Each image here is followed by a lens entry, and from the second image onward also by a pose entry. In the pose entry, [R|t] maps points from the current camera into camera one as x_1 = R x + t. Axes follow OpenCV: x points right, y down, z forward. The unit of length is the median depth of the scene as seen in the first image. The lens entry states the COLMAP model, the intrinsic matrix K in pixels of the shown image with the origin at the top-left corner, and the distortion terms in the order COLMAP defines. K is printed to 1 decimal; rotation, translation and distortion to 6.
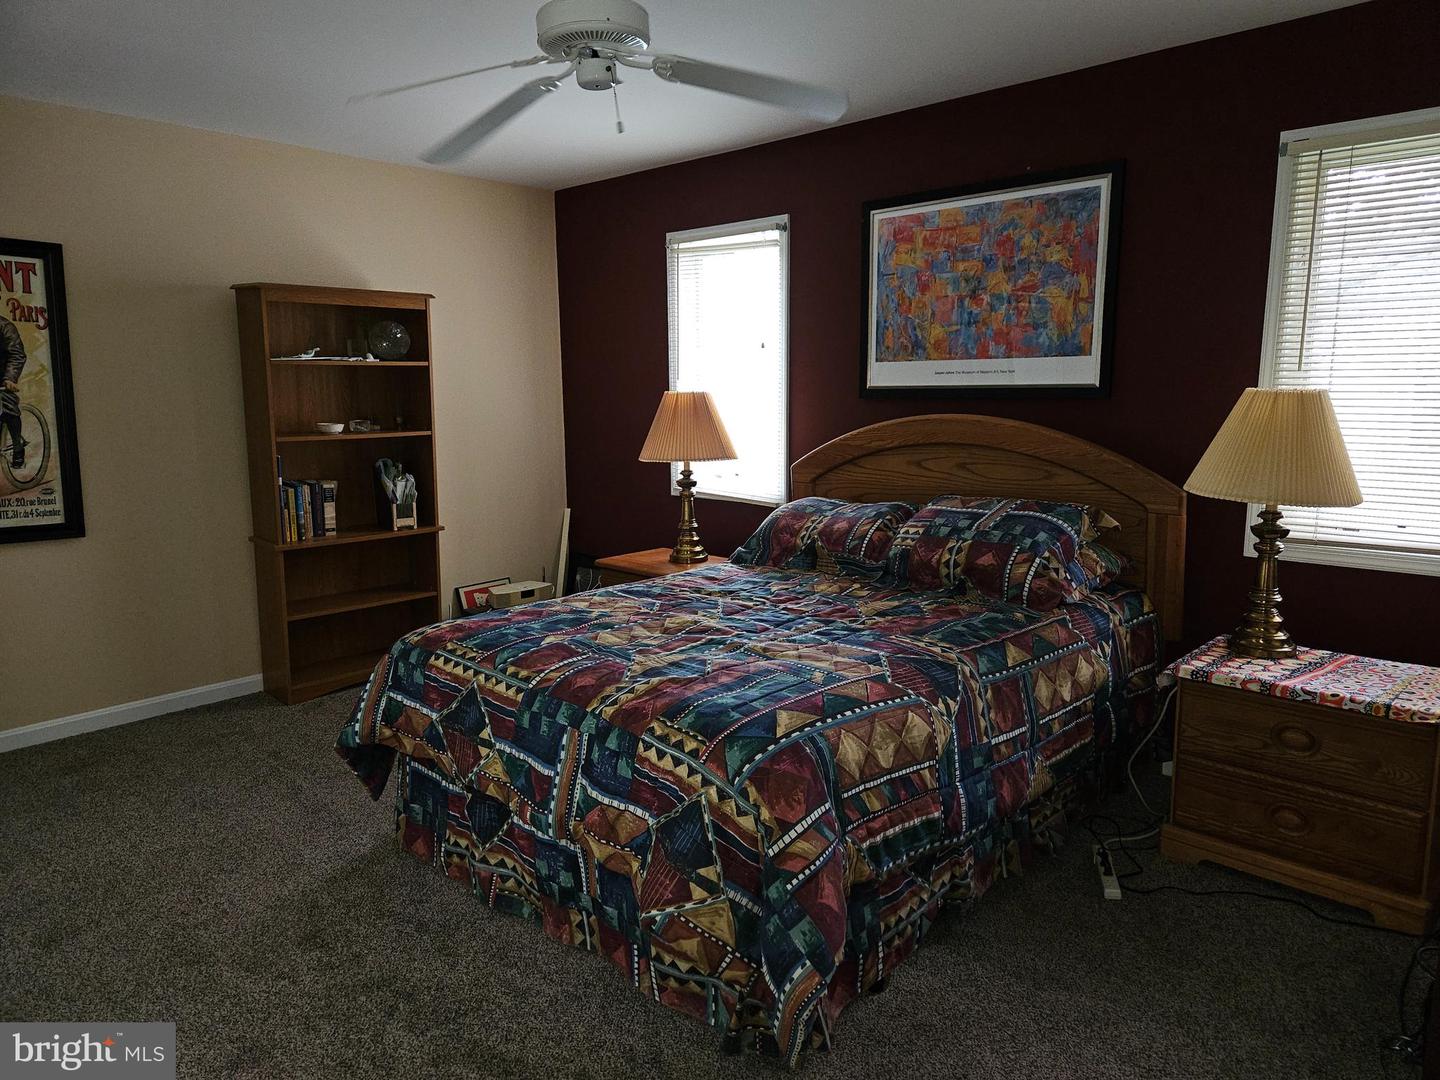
lens RADIAL K [[967.4, 0, 722.9], [0, 967.4, 541.2], [0, 0, 1]] dist [0.080906, -0.074686]
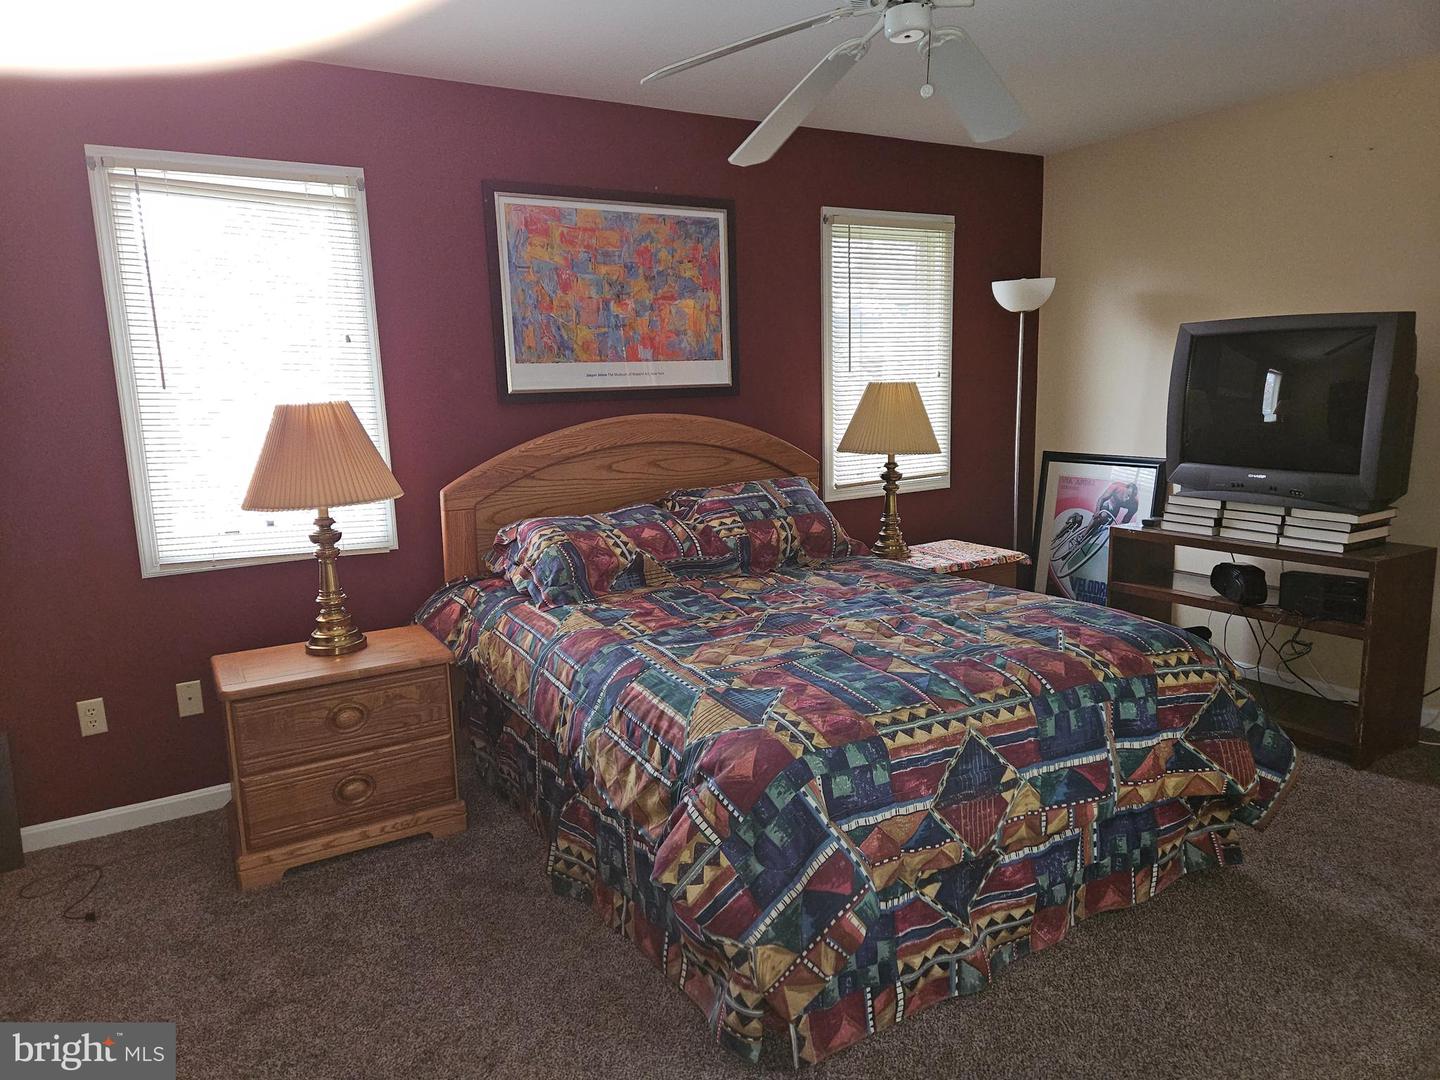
lens RADIAL K [[967.4, 0, 722.9], [0, 967.4, 541.2], [0, 0, 1]] dist [0.080906, -0.074686]
pose [[0.266043, -0.157971, 0.950929, -0.762433], [0.184651, 0.976565, 0.110569, -0.100611], [-0.946111, 0.146173, 0.288977, 0.665917]]
